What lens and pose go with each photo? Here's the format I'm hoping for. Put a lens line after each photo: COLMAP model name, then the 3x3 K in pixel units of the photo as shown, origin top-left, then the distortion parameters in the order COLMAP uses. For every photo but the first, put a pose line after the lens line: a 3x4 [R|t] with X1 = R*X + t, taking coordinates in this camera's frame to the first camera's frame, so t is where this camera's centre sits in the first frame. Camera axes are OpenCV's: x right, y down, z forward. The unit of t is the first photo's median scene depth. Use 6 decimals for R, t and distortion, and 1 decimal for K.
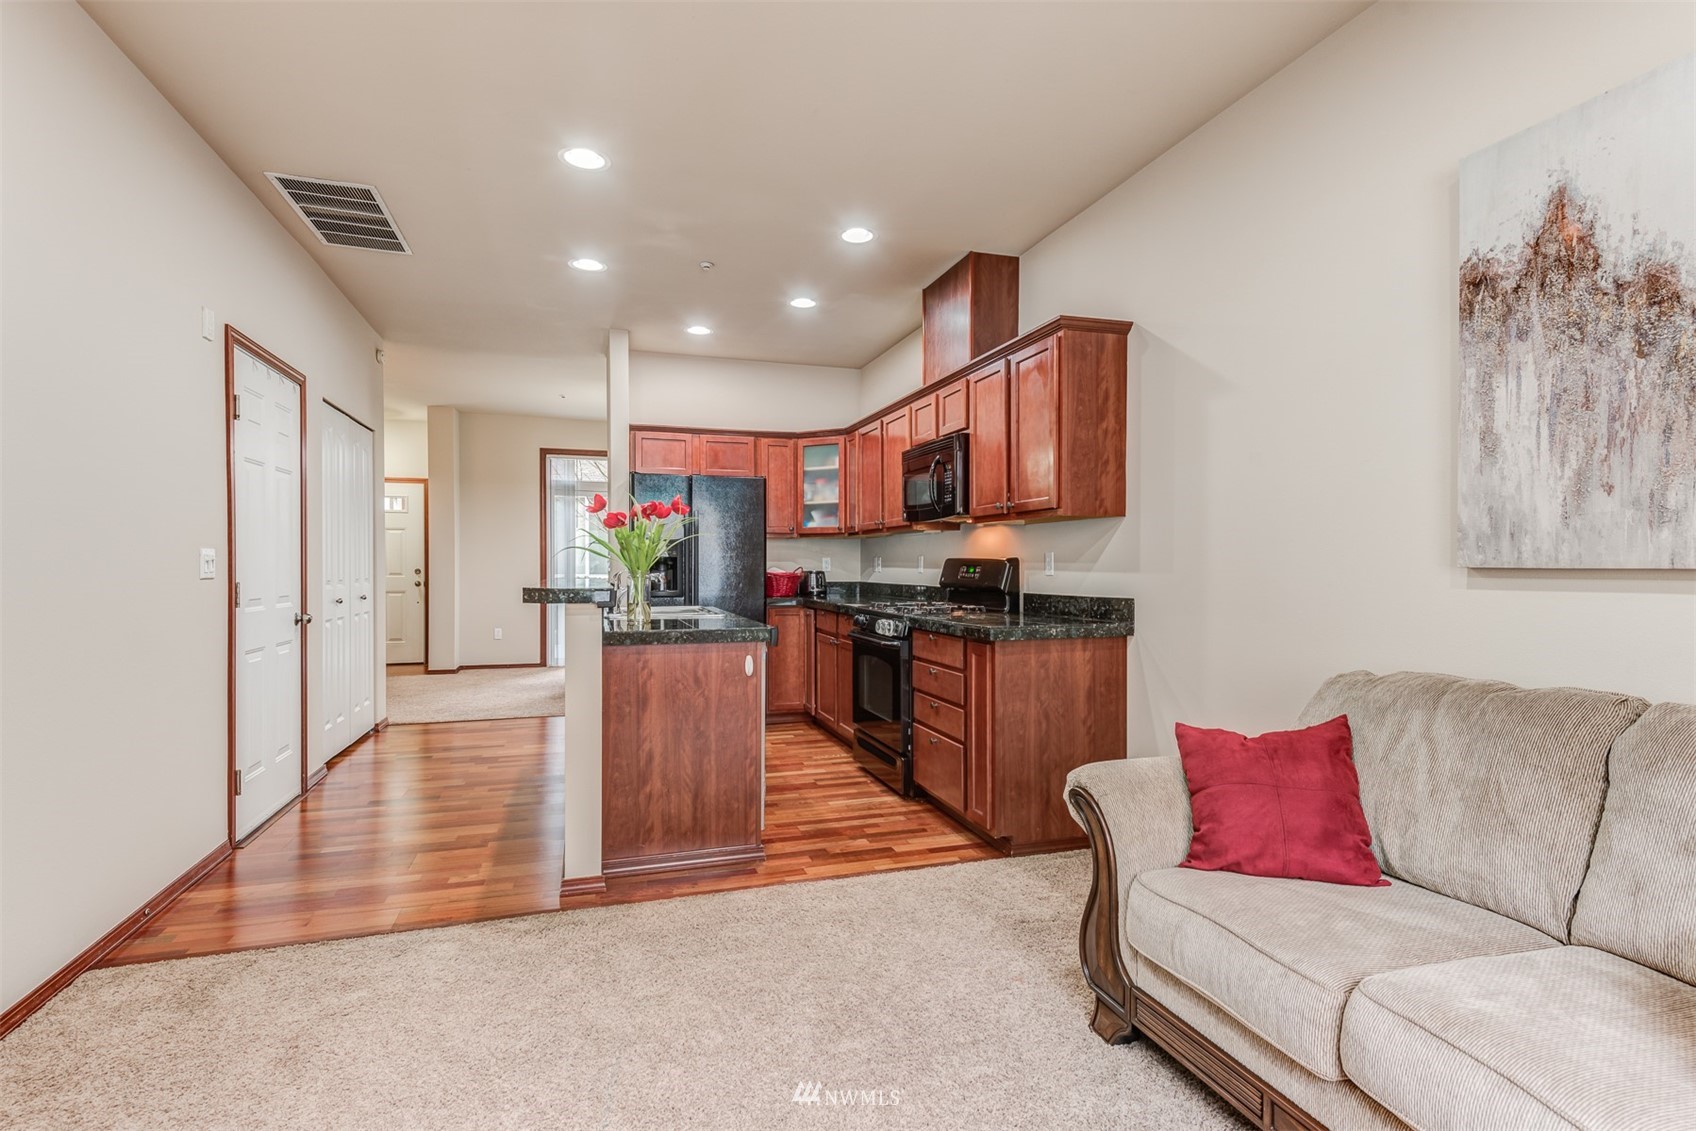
lens RADIAL K [[836.4, 0, 842.6], [0, 836.4, 570.3], [0, 0, 1]] dist [0.033874, 0.000158]
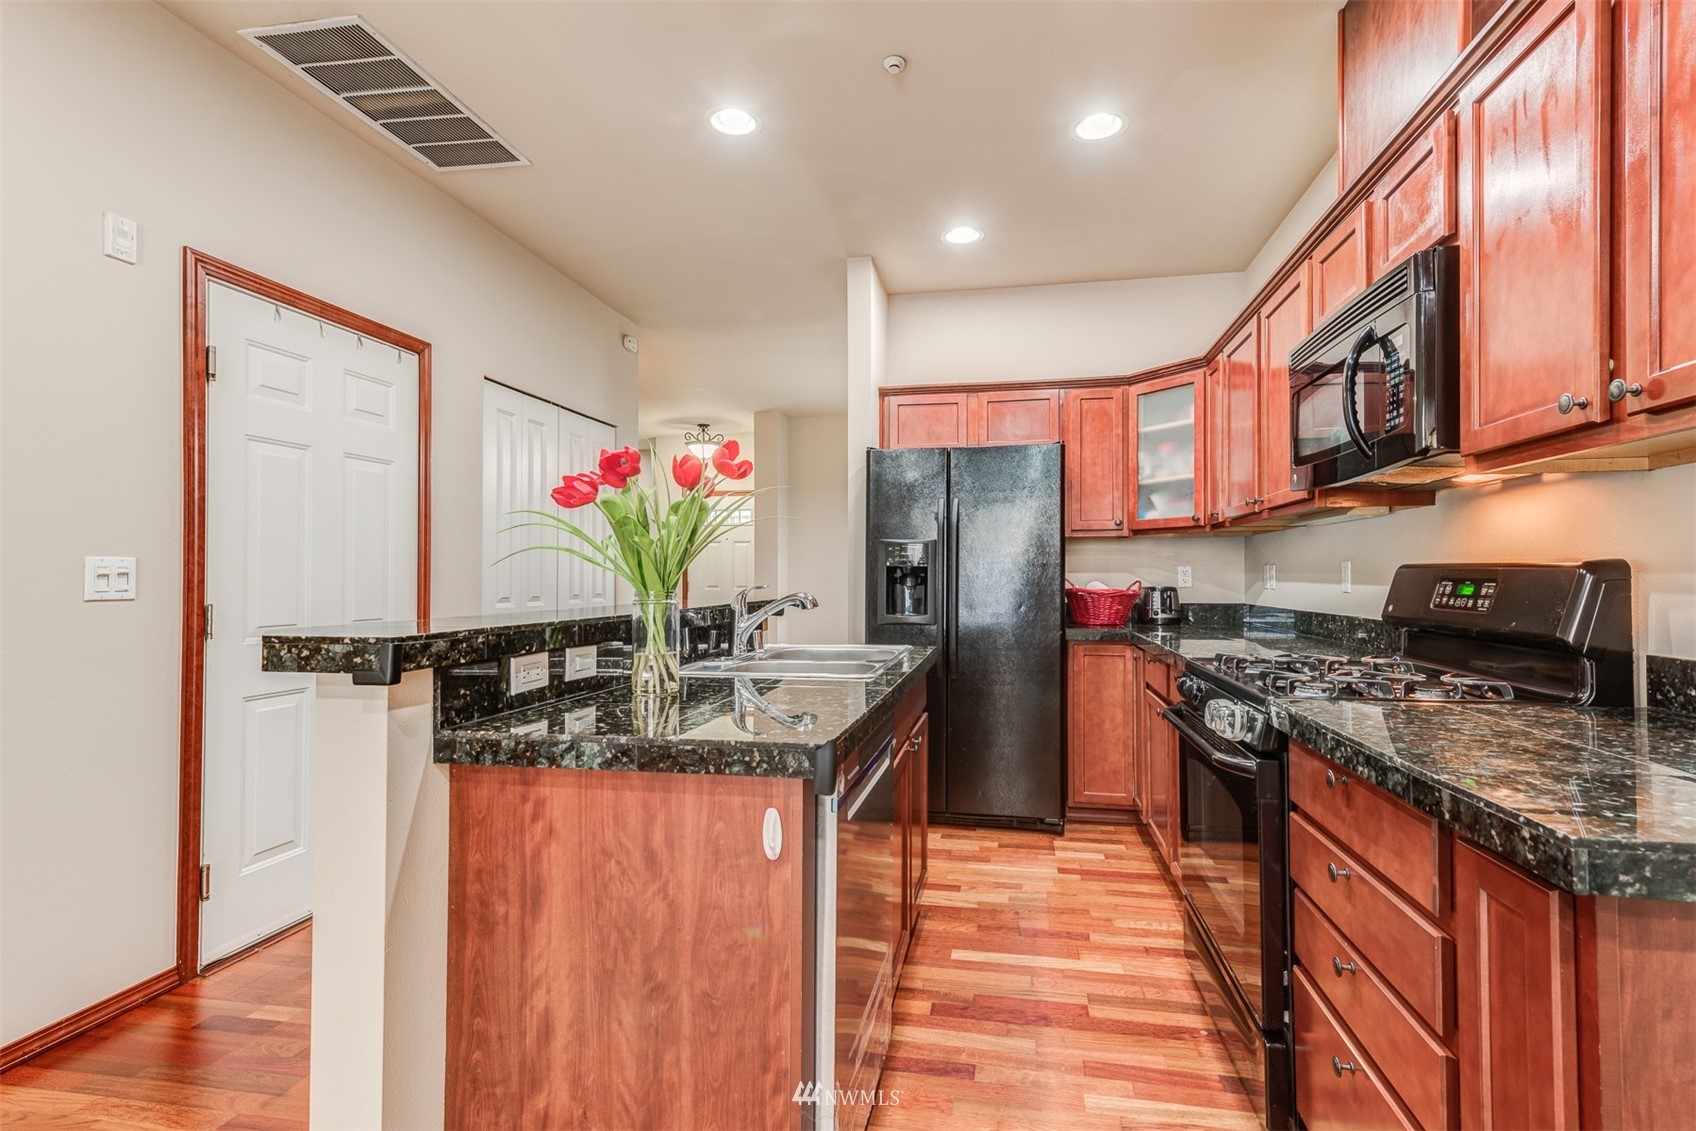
lens RADIAL K [[796.1, 0, 856.6], [0, 796.1, 571.2], [0, 0, 1]] dist [0.023872, -0.000563]
pose [[0.881673, -0.004673, -0.471838, 0.079598], [-0.001651, 0.999914, -0.012988, -0.004673], [0.471858, 0.012231, 0.881590, 0.528298]]
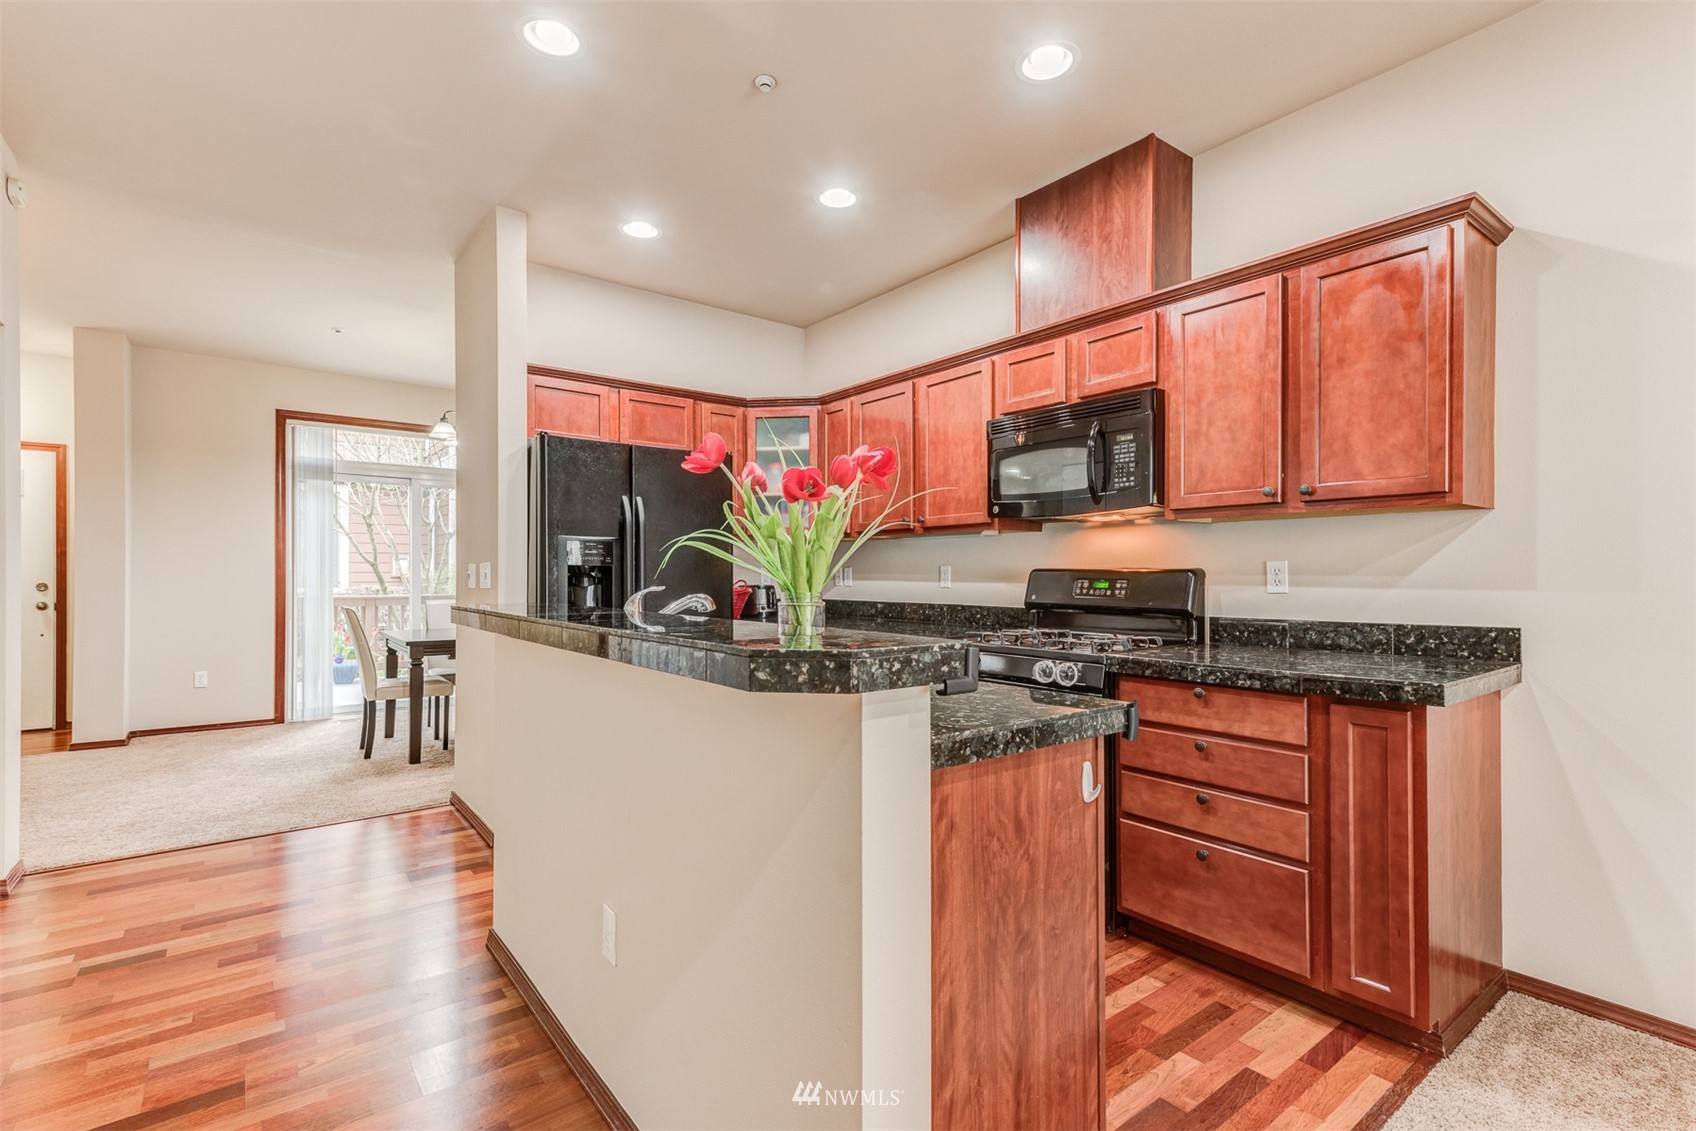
lens RADIAL K [[796.1, 0, 856.6], [0, 796.1, 571.2], [0, 0, 1]] dist [0.023872, -0.000563]
pose [[0.937273, 0.001265, 0.348594, -0.315992], [0.002671, 0.999938, -0.010809, -0.005940], [-0.348586, 0.011062, 0.937212, 0.462065]]
